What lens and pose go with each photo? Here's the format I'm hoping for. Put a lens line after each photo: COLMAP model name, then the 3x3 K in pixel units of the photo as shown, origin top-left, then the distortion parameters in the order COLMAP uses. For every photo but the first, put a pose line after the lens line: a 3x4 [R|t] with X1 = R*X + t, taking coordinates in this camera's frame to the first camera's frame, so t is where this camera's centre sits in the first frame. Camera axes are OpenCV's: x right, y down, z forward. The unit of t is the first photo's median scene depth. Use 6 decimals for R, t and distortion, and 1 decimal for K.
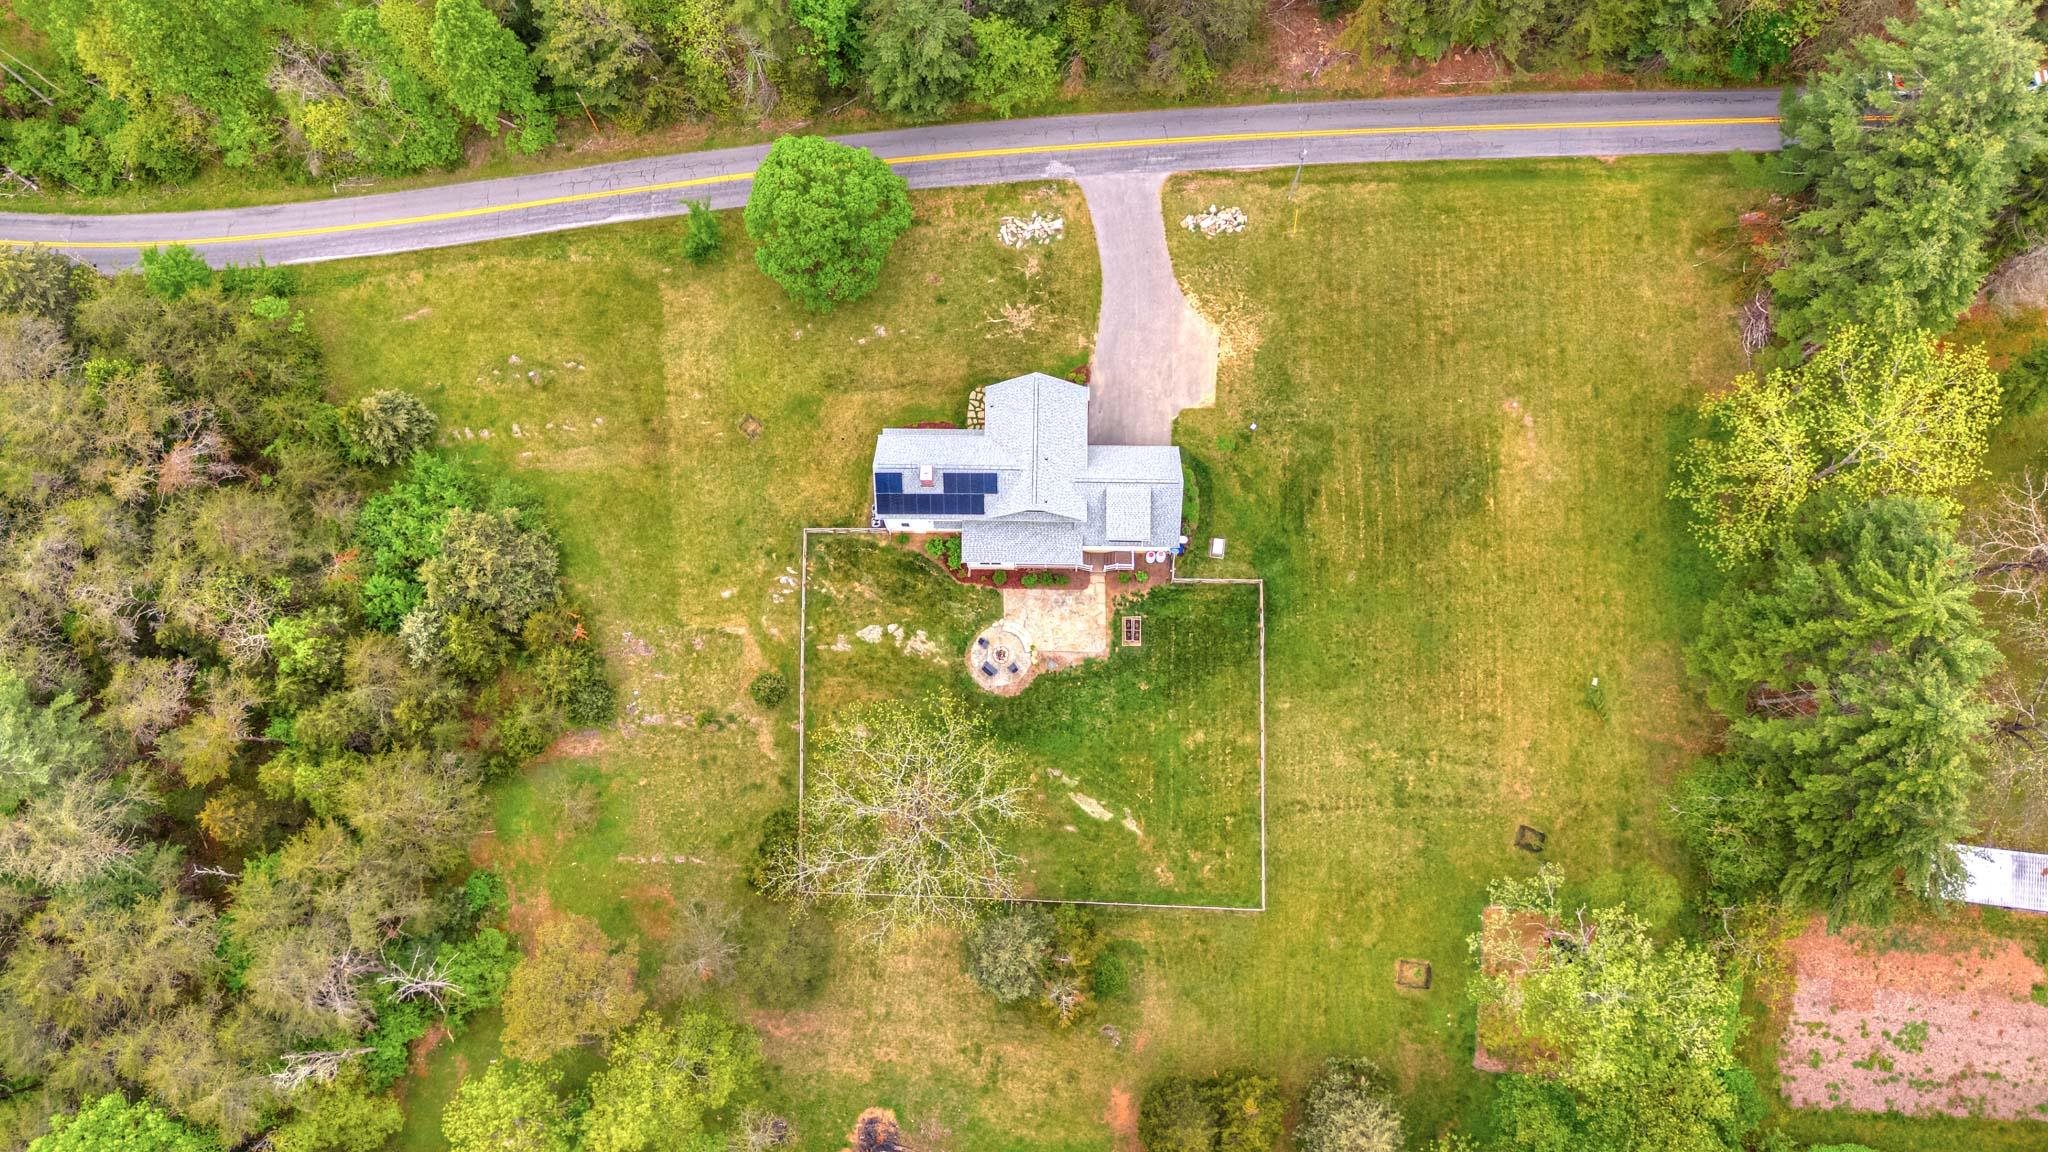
lens RADIAL K [[1513.0, 0, 1019.2], [0, 1513.0, 576.3], [0, 0, 1]] dist [0.082782, -0.085485]
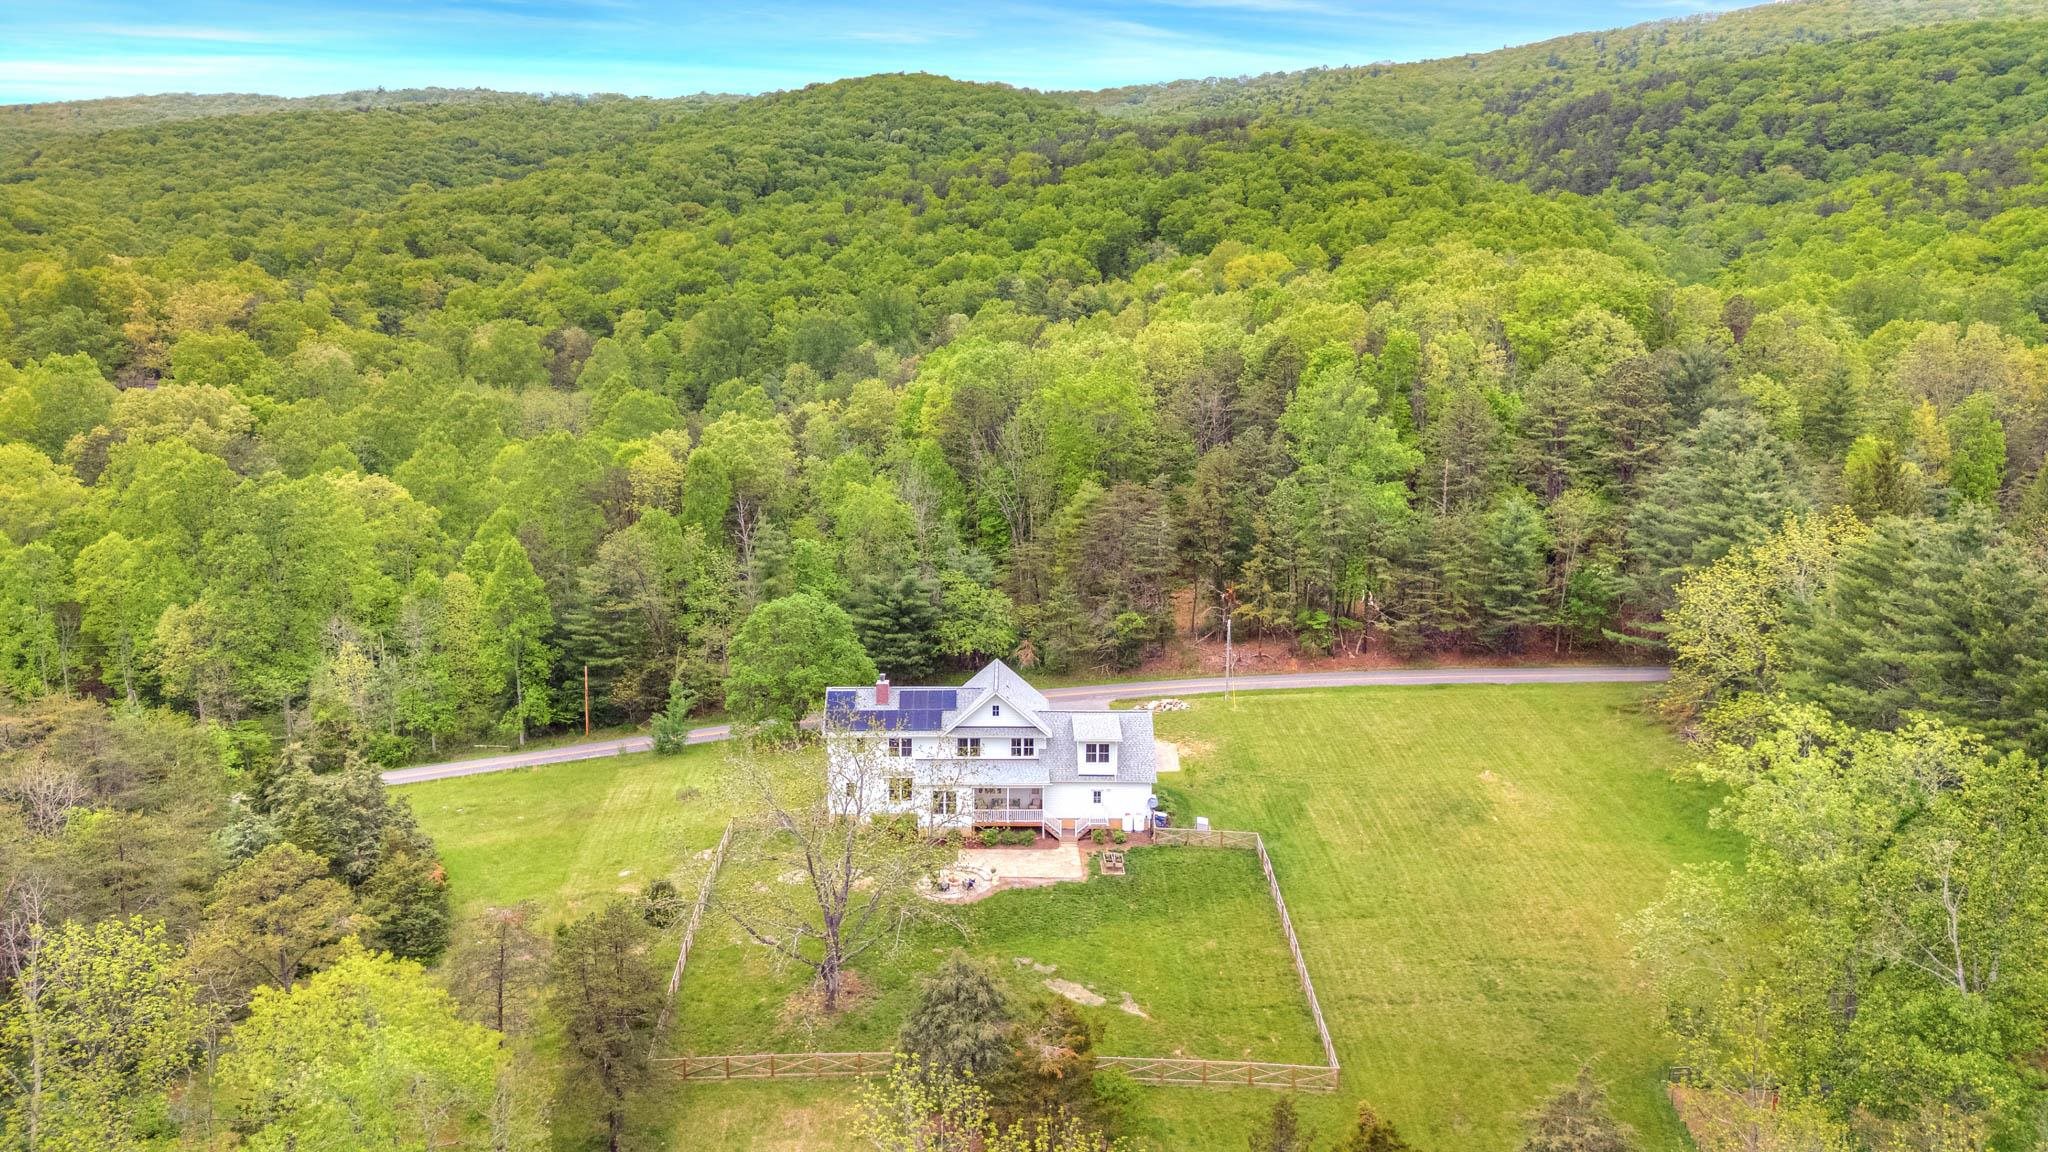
lens RADIAL K [[1513.0, 0, 1017.8], [0, 1513.0, 533.9], [0, 0, 1]] dist [0.082782, -0.085485]
pose [[0.999255, 0.024843, 0.029542, -0.006661], [0.018844, 0.353973, -0.935066, 0.746691], [-0.033687, 0.934926, 0.353241, 0.532250]]
